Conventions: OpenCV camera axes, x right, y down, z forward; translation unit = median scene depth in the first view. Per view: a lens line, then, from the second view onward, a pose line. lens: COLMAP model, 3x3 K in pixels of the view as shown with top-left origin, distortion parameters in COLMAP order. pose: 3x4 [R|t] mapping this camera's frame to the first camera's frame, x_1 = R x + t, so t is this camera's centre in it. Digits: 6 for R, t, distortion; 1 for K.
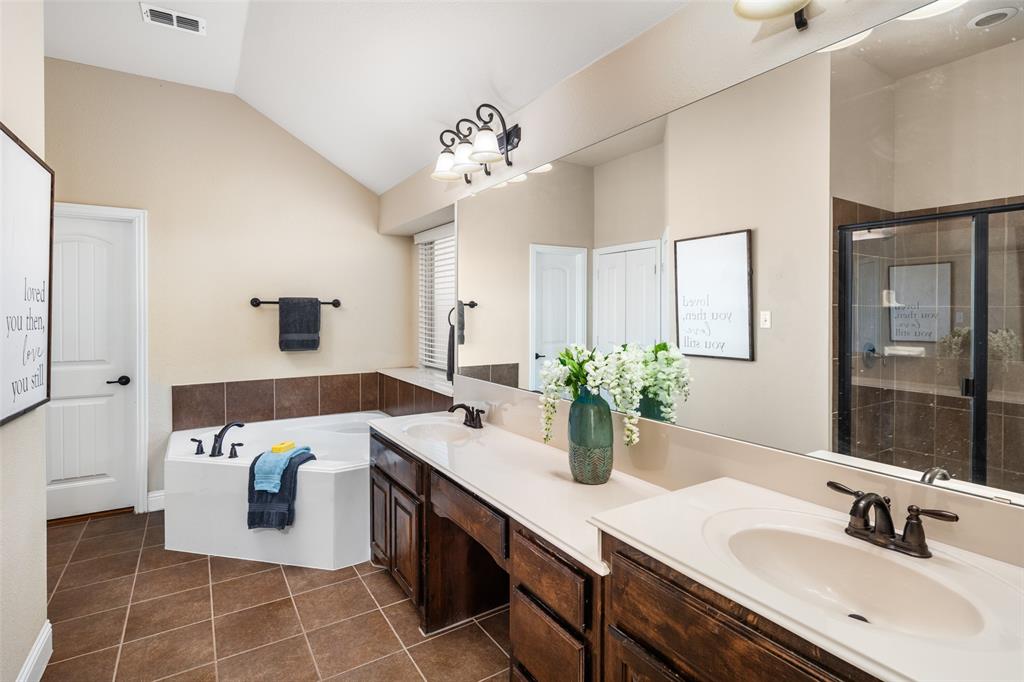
lens RADIAL K [[498.9, 0, 520.5], [0, 498.9, 304.5], [0, 0, 1]] dist [0.000454, 0.000015]
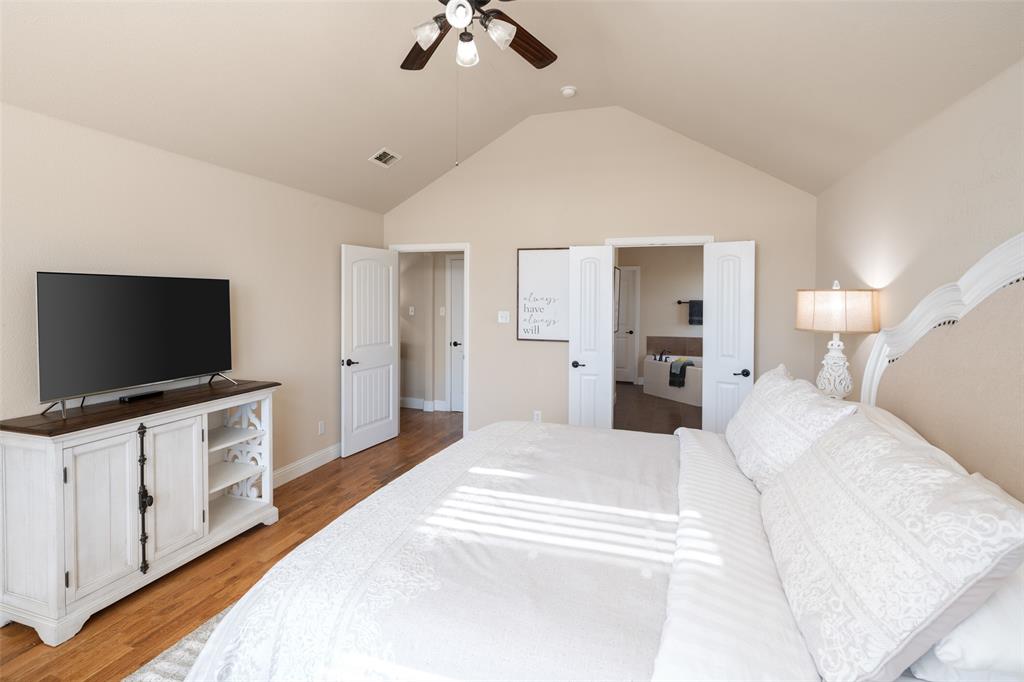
lens RADIAL K [[506.9, 0, 511.2], [0, 506.9, 293.0], [0, 0, 1]] dist [-0.001713, -0.000533]
pose [[0.638784, 0.013532, -0.769268, 0.842490], [-0.013536, 0.999888, 0.006348, -0.058098], [0.769267, 0.006358, 0.638895, -1.182053]]
